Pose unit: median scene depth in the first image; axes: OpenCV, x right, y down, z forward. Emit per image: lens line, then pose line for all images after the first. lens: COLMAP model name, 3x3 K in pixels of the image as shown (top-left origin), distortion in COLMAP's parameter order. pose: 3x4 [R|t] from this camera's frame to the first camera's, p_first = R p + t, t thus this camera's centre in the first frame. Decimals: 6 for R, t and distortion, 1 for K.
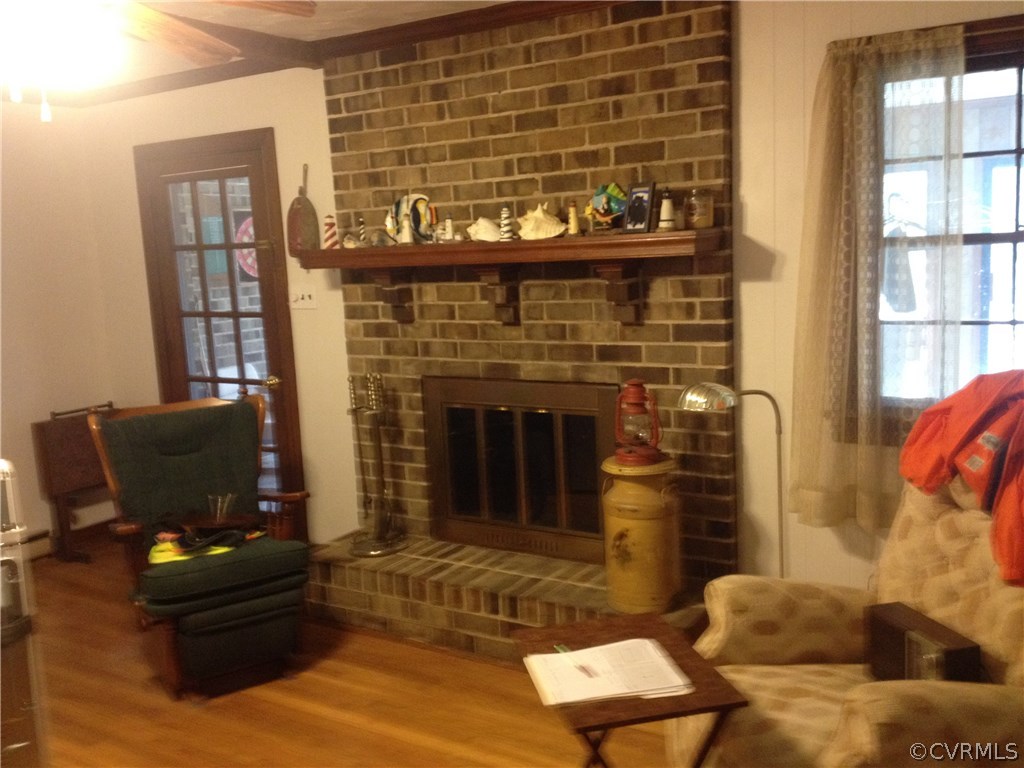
lens RADIAL K [[1022.7, 0, 517.0], [0, 1022.7, 390.2], [0, 0, 1]] dist [0.171744, 0.000000]
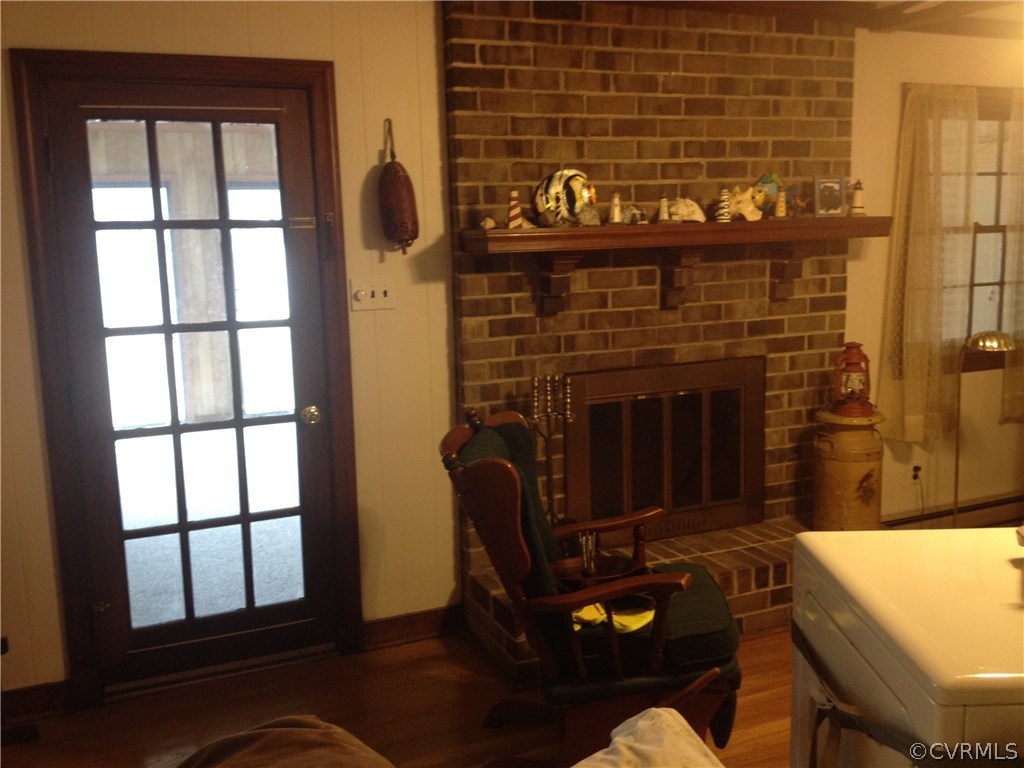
lens RADIAL K [[1022.7, 0, 511.0], [0, 1022.7, 384.3], [0, 0, 1]] dist [0.171744, 0.000000]
pose [[0.503454, -0.090529, 0.859267, -0.958761], [0.125505, 0.991611, 0.030938, -0.042043], [-0.854859, 0.092266, 0.510592, 0.638438]]
